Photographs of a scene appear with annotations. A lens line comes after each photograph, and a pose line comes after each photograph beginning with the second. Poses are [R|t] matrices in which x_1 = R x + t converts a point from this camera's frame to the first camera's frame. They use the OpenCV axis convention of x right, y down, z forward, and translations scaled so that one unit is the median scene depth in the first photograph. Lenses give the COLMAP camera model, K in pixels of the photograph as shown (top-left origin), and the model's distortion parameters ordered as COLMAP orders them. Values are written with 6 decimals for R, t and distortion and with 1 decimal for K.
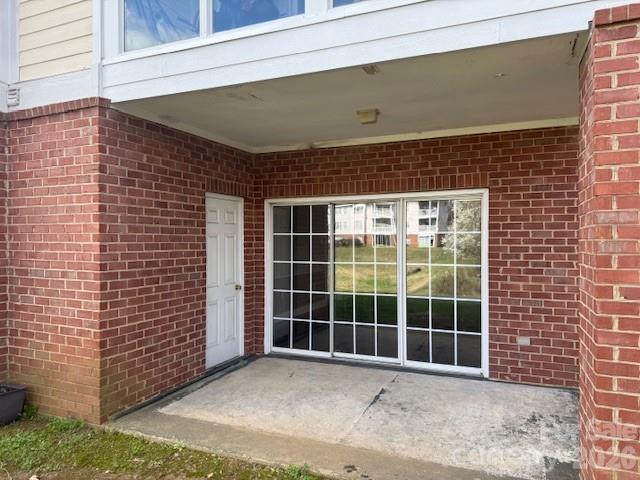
lens RADIAL K [[451.3, 0, 319.7], [0, 451.3, 242.9], [0, 0, 1]] dist [0.062456, -0.041031]
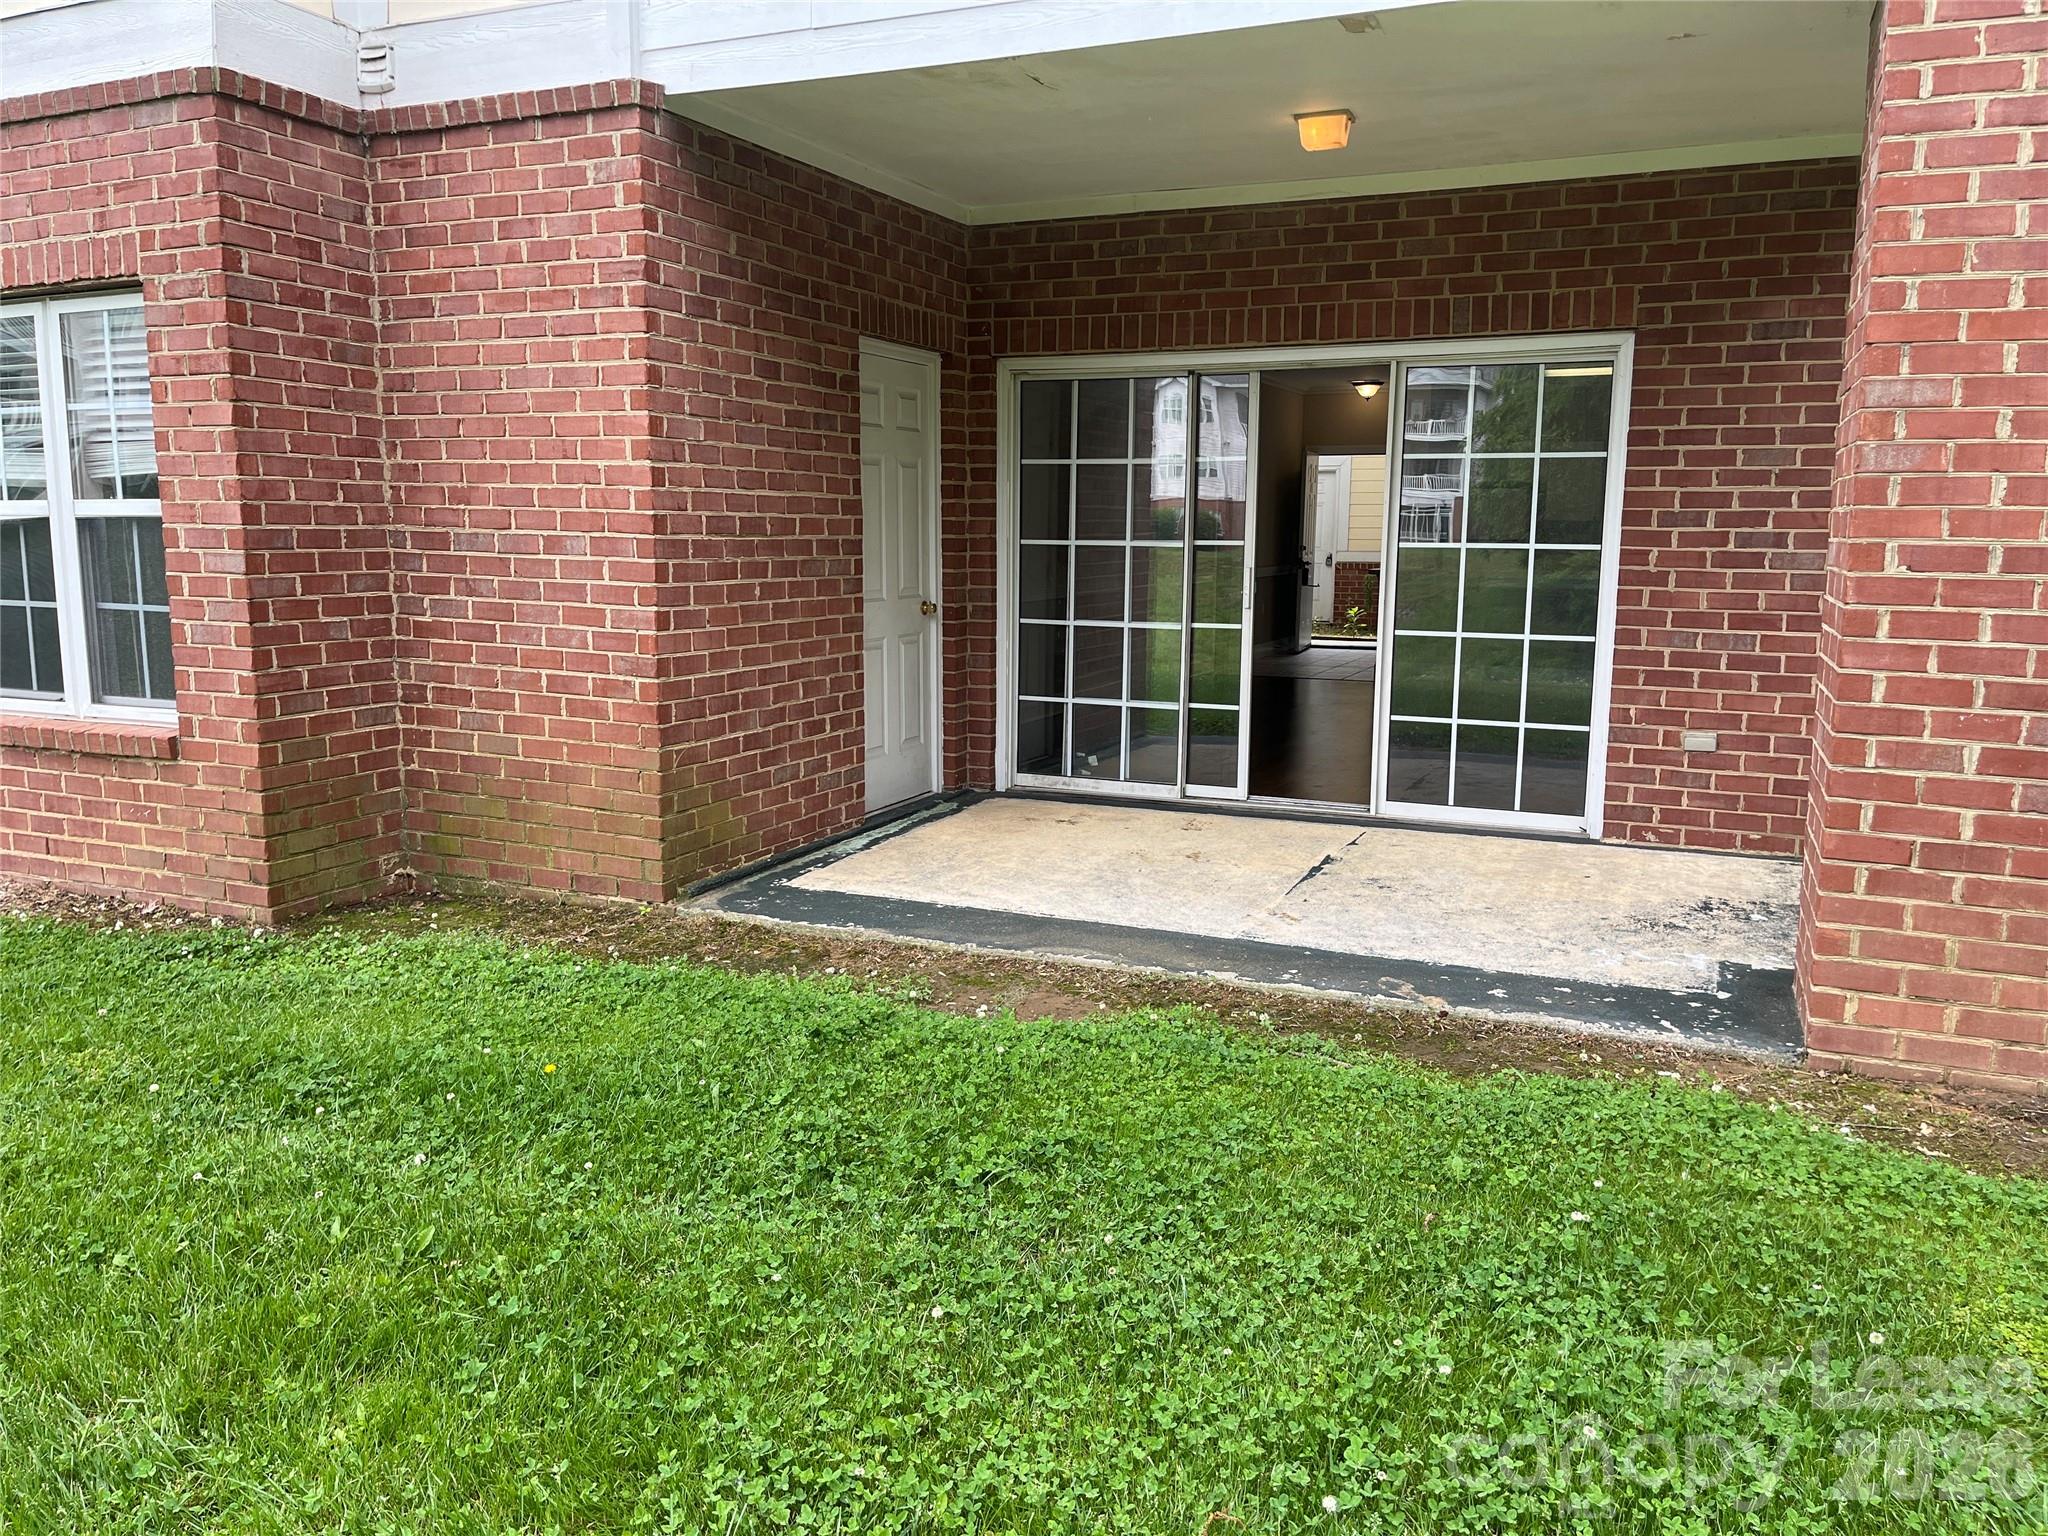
lens RADIAL K [[1600.1, 0, 1017.1], [0, 1600.1, 749.2], [0, 0, 1]] dist [0.062438, -0.017147]
pose [[0.999944, 0.010386, -0.002179, -0.137144], [-0.010008, 0.991241, 0.131686, 0.053463], [0.003527, -0.131656, 0.991289, -0.386529]]
